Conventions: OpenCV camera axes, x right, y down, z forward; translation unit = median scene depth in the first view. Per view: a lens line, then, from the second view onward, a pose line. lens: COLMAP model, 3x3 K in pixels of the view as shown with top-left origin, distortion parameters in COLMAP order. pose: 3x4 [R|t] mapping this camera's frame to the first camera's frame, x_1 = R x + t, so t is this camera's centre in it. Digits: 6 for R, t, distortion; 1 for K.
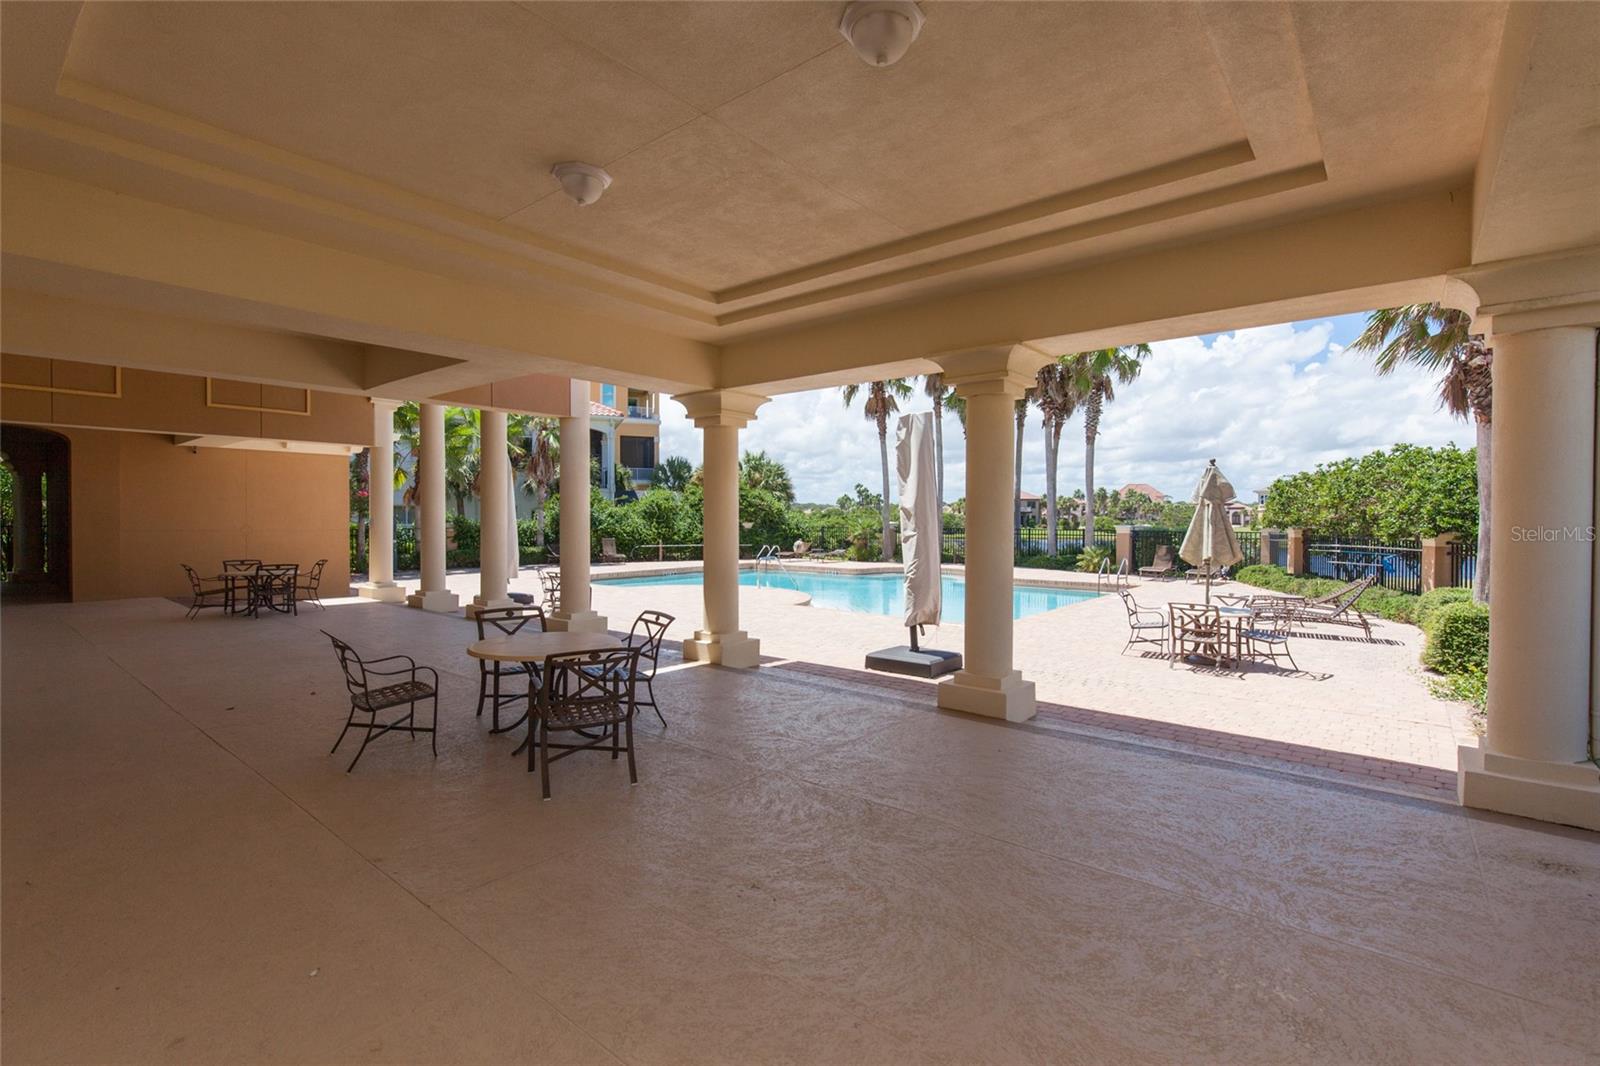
lens RADIAL K [[727.7, 0, 800.0], [0, 727.7, 536.8], [0, 0, 1]] dist [0.002969, -0.001001]
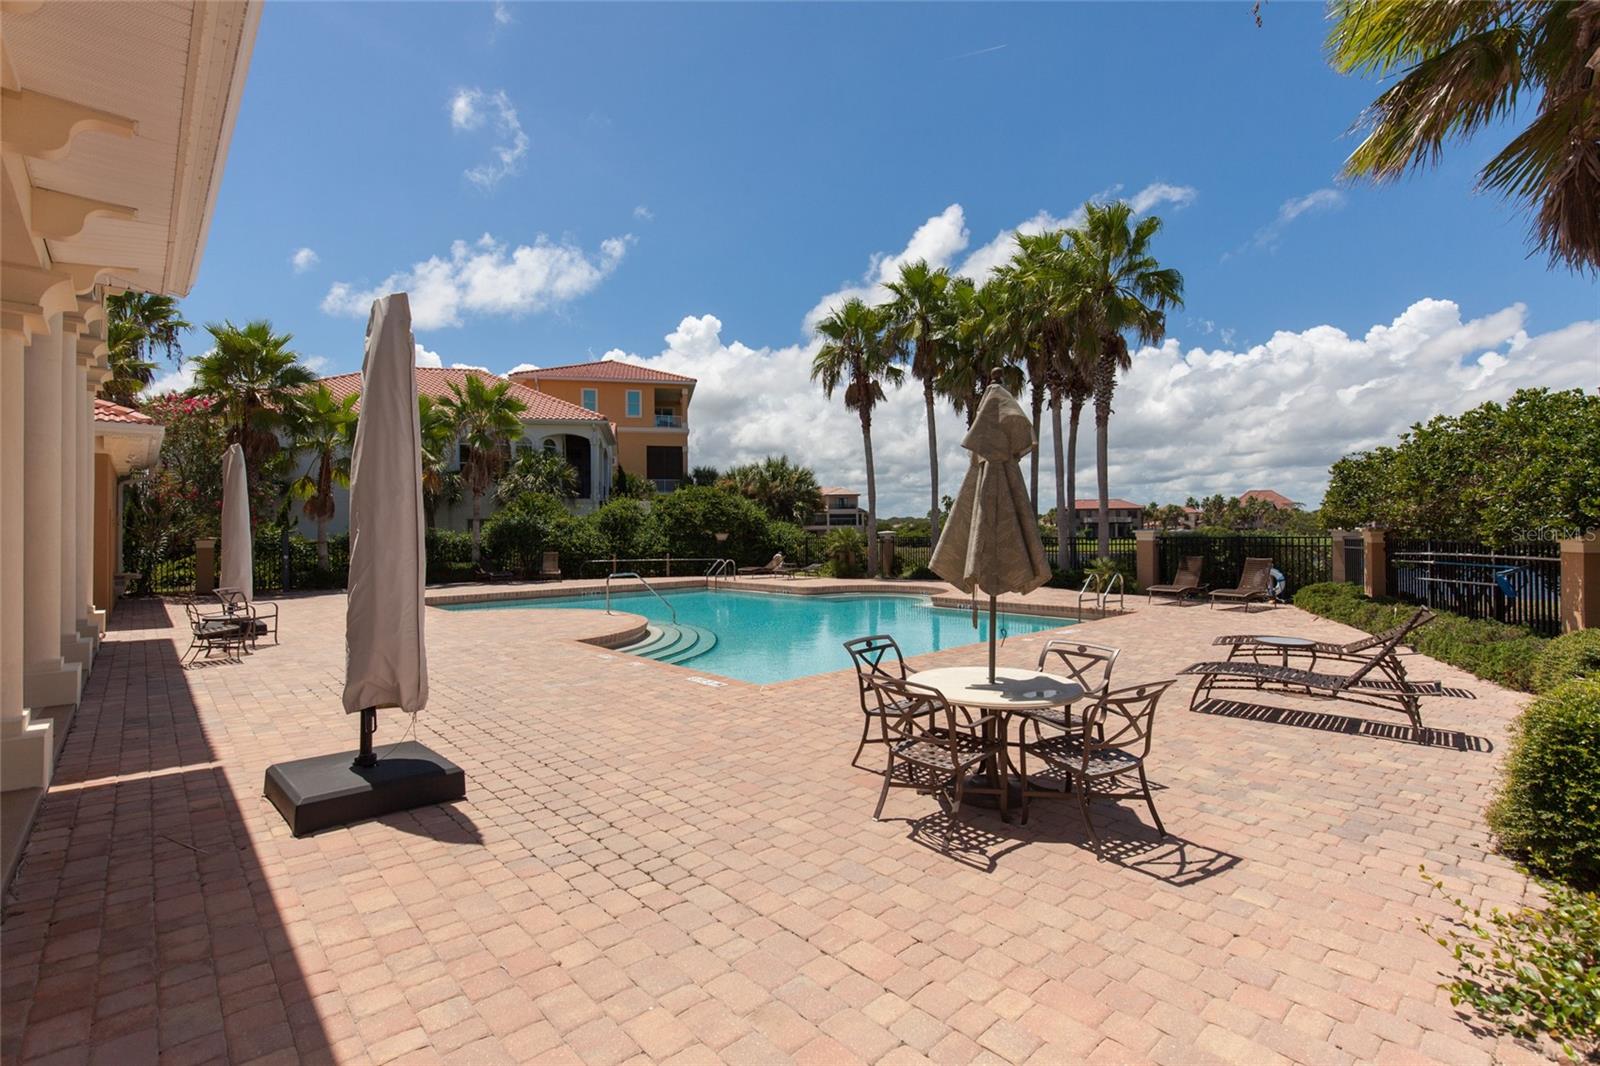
lens RADIAL K [[727.7, 0, 800.5], [0, 727.7, 533.2], [0, 0, 1]] dist [0.002969, -0.001001]
pose [[0.989933, -0.010845, -0.141118, 0.191684], [0.007223, 0.999632, -0.026152, 0.004702], [0.141350, 0.024869, 0.989647, 0.193523]]
